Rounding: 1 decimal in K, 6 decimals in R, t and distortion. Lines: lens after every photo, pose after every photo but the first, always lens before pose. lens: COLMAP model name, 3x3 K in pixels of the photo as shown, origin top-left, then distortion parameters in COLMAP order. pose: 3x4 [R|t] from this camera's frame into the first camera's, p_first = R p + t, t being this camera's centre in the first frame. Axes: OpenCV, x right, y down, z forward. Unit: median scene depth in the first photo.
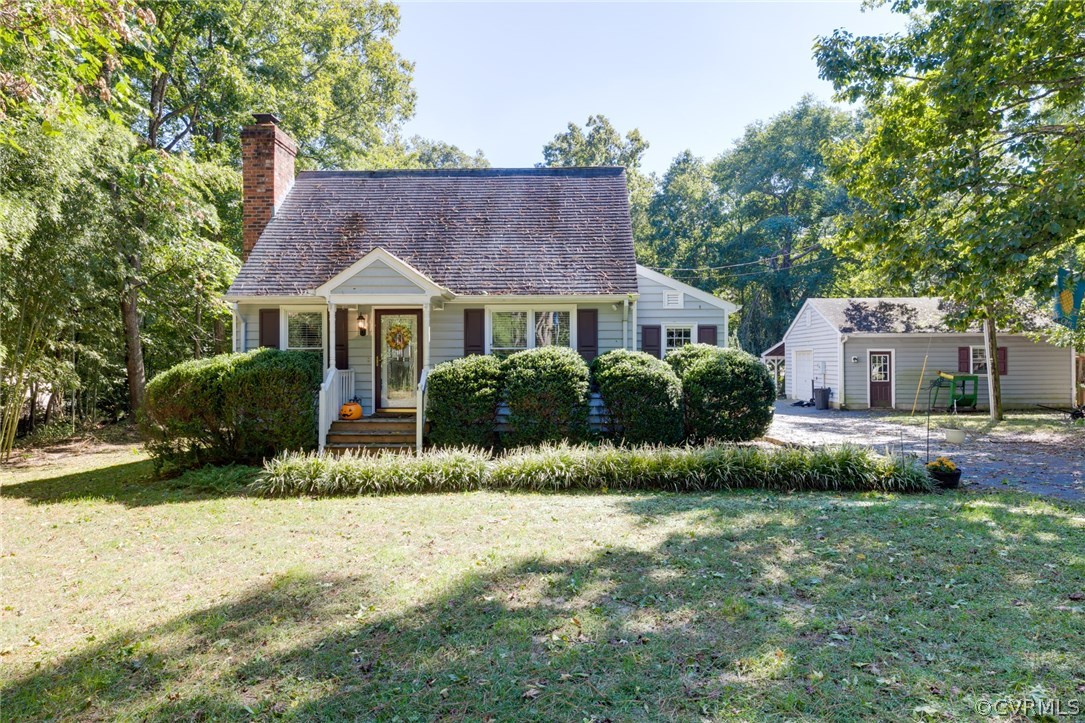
lens RADIAL K [[685.4, 0, 542.5], [0, 685.4, 361.5], [0, 0, 1]] dist [-0.003365, -0.000413]
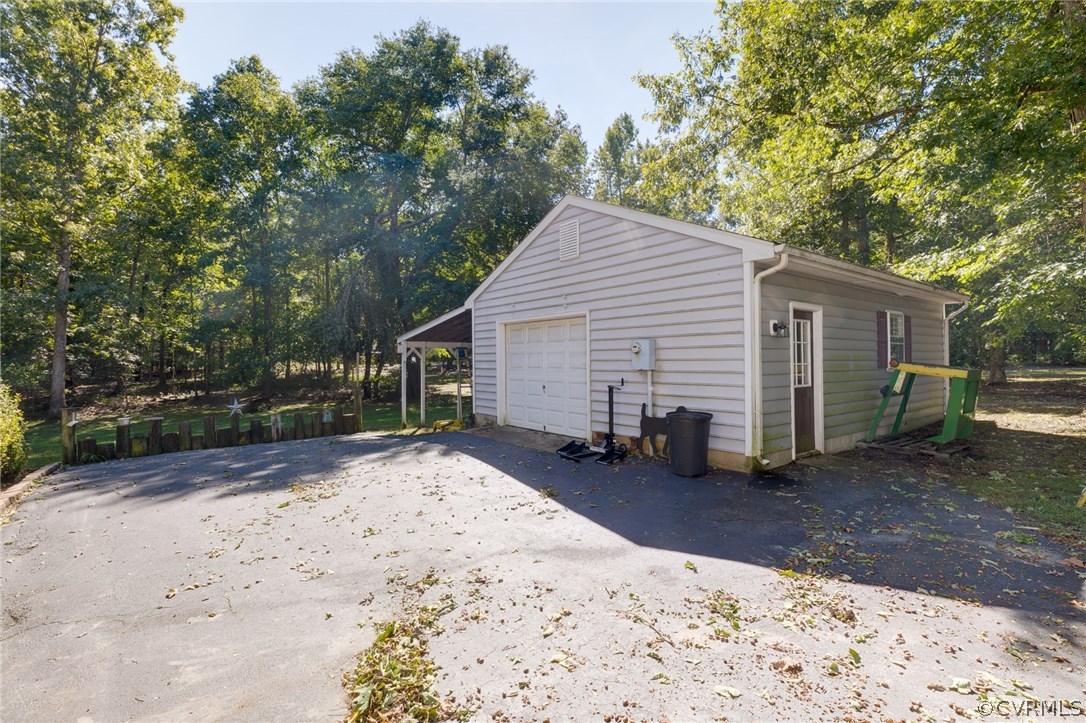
lens RADIAL K [[504.2, 0, 545.8], [0, 504.2, 357.2], [0, 0, 1]] dist [-0.003056, -0.000311]
pose [[0.743622, -0.001119, 0.668599, 0.221285], [0.007433, 0.999951, -0.006593, 0.015296], [-0.668559, 0.009873, 0.743594, 1.035358]]
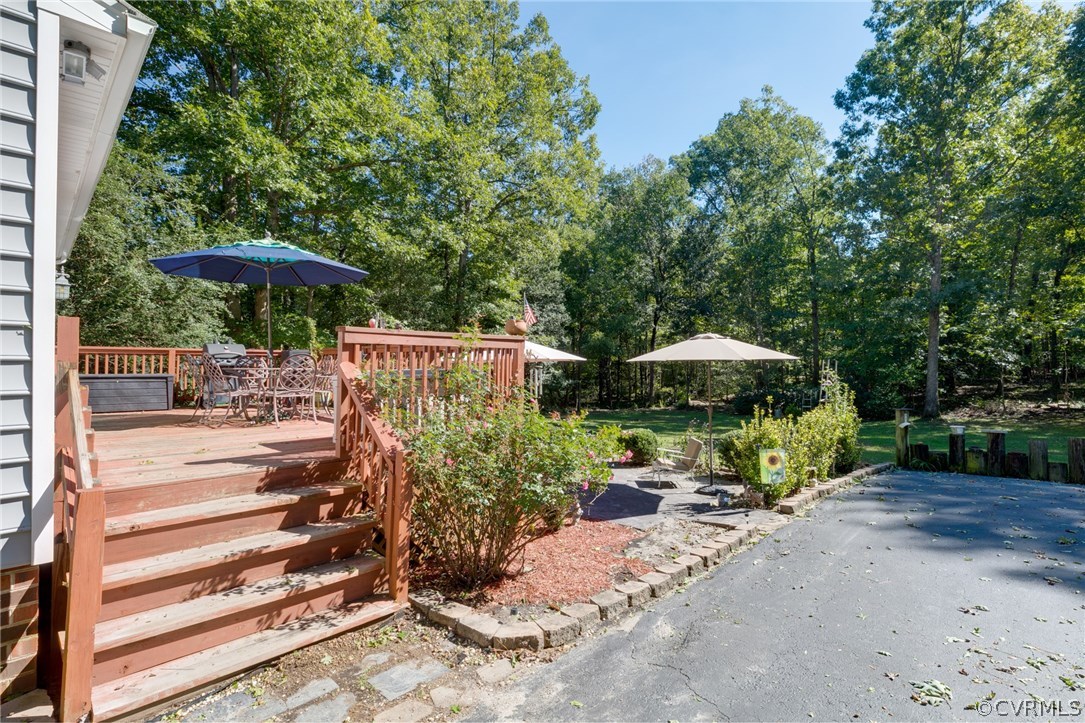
lens RADIAL K [[503.7, 0, 545.3], [0, 503.7, 357.2], [0, 0, 1]] dist [-0.003056, -0.000311]
pose [[0.744956, -0.015459, -0.666935, 0.277856], [0.004046, 0.999818, -0.018656, 0.017223], [0.667102, 0.011199, 0.744882, 1.146523]]
